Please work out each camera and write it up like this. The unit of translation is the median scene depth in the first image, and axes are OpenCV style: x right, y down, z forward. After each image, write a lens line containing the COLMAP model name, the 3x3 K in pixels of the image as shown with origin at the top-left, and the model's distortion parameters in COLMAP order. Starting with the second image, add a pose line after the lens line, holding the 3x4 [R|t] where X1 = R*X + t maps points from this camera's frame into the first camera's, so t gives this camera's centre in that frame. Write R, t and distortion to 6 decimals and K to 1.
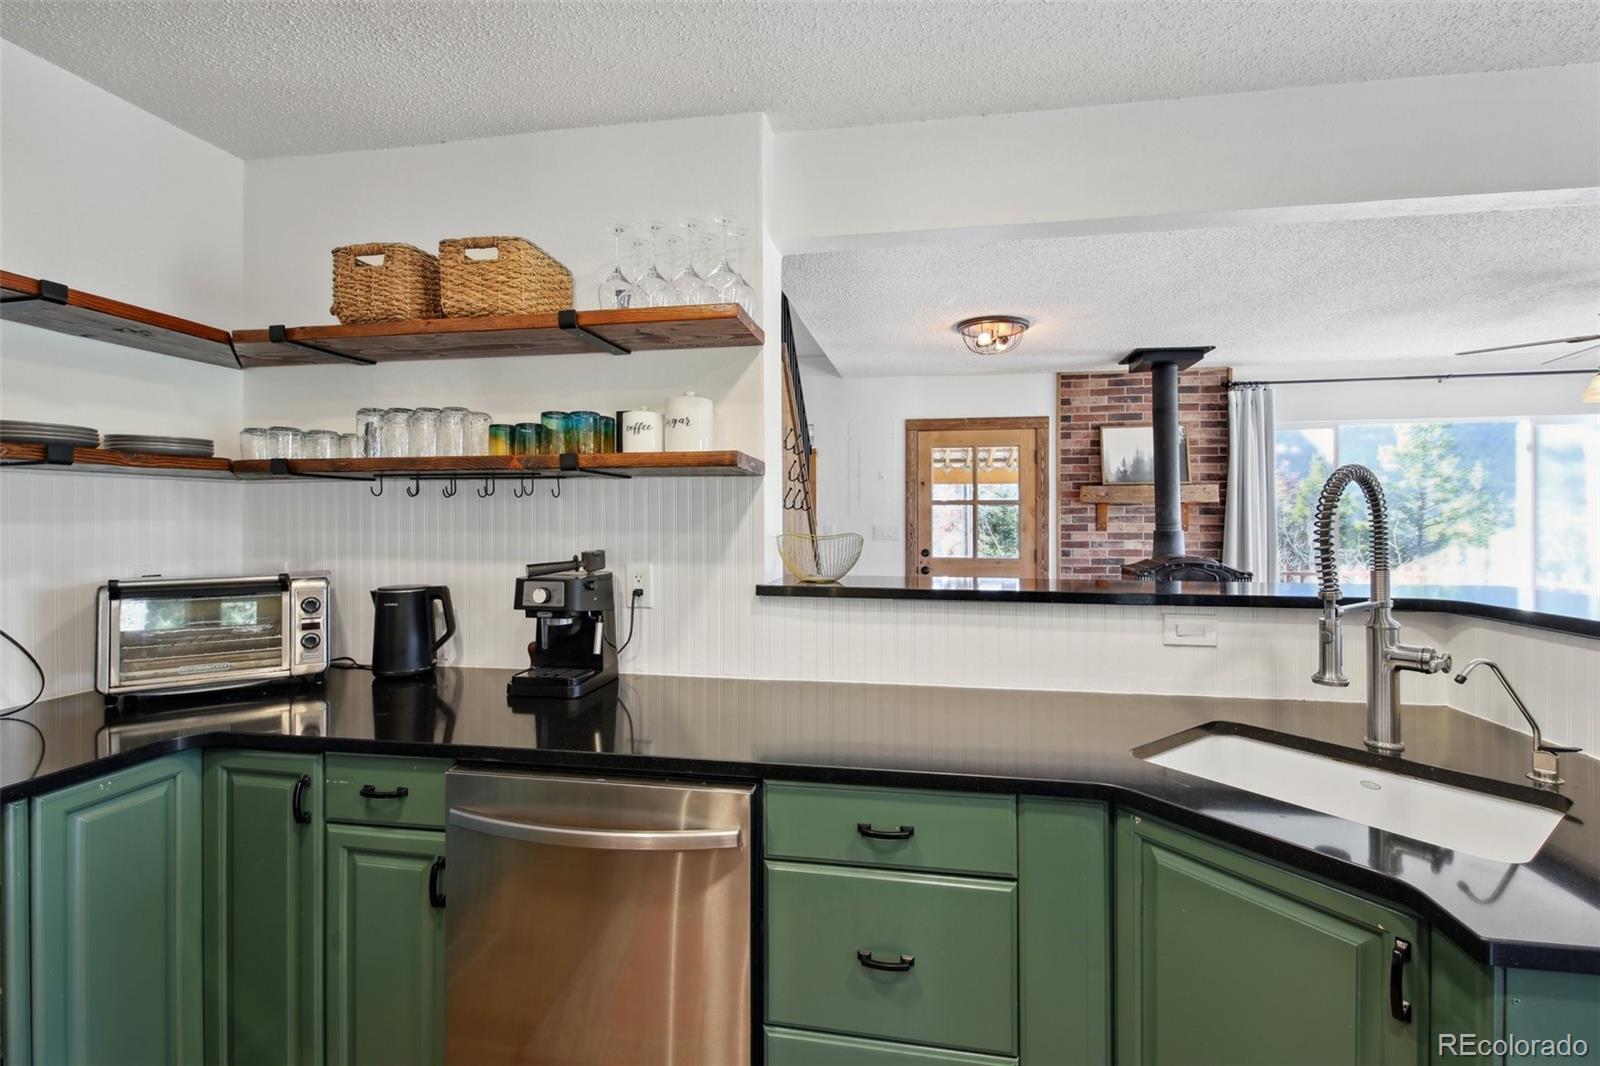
lens RADIAL K [[704.5, 0, 807.3], [0, 704.5, 507.6], [0, 0, 1]] dist [0.003925, -0.000220]
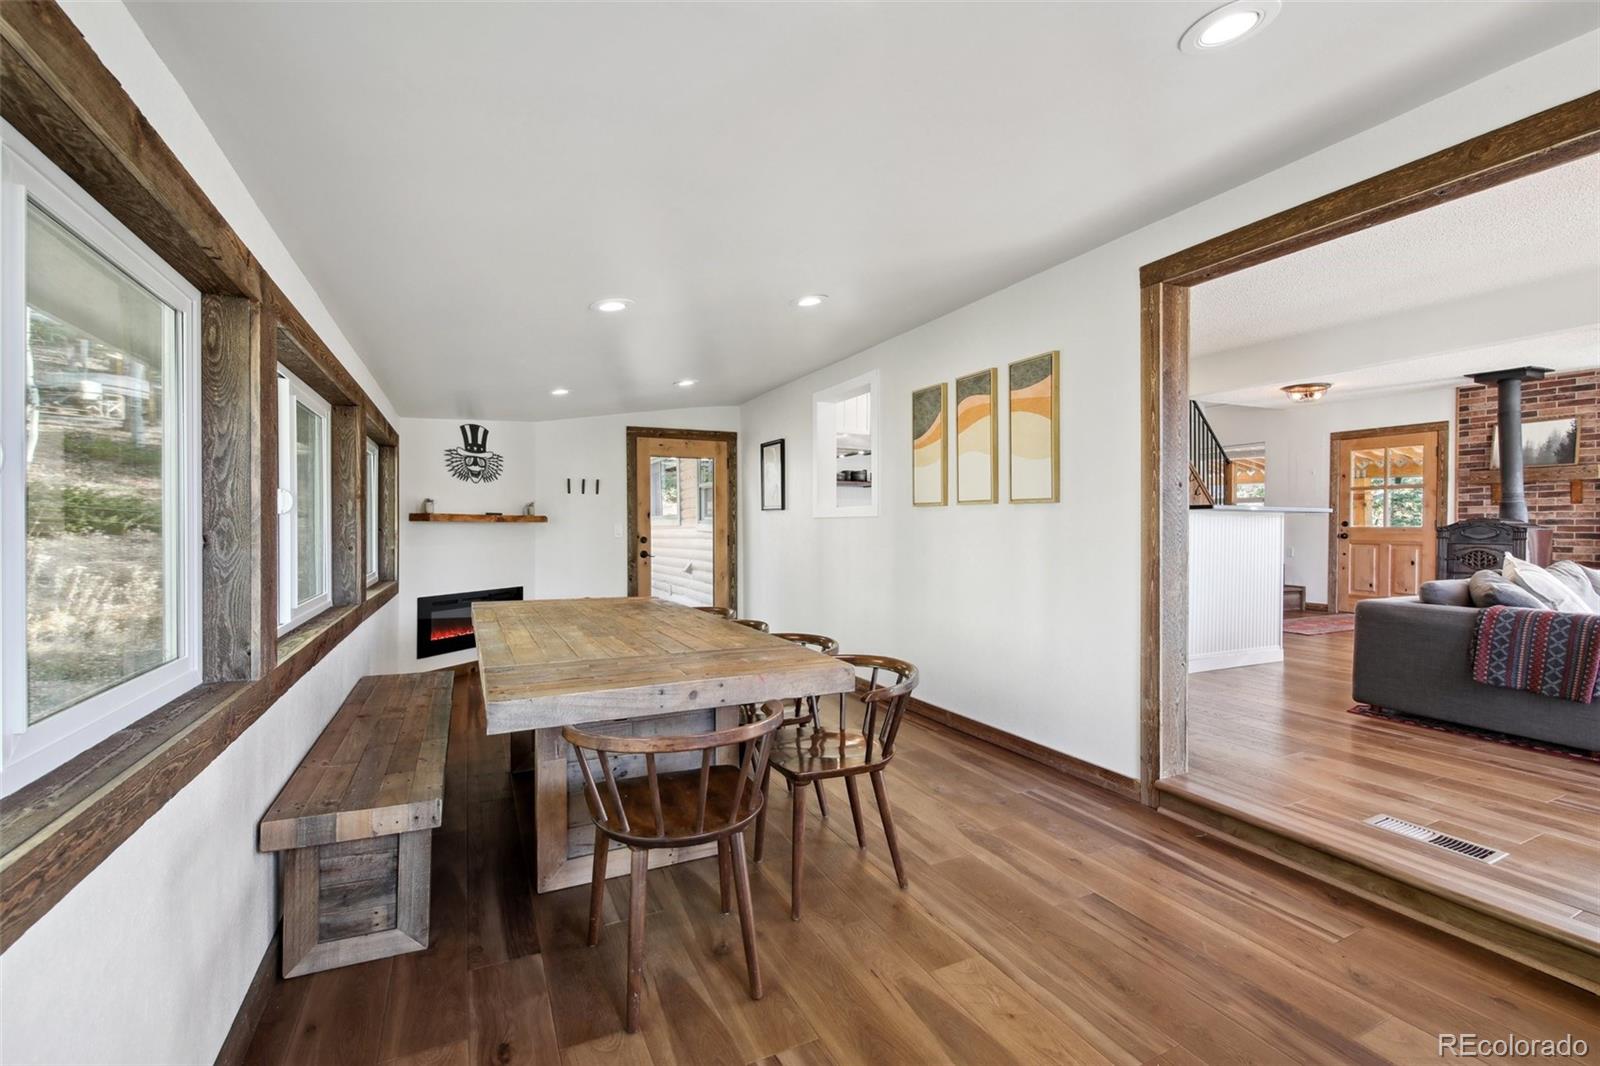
lens RADIAL K [[704.5, 0, 797.5], [0, 704.5, 527.5], [0, 0, 1]] dist [0.003925, -0.000220]
pose [[0.571337, 0.006091, -0.820693, 0.739168], [0.003916, 0.999941, 0.010148, 0.054531], [0.820706, -0.009012, 0.571279, -0.782666]]
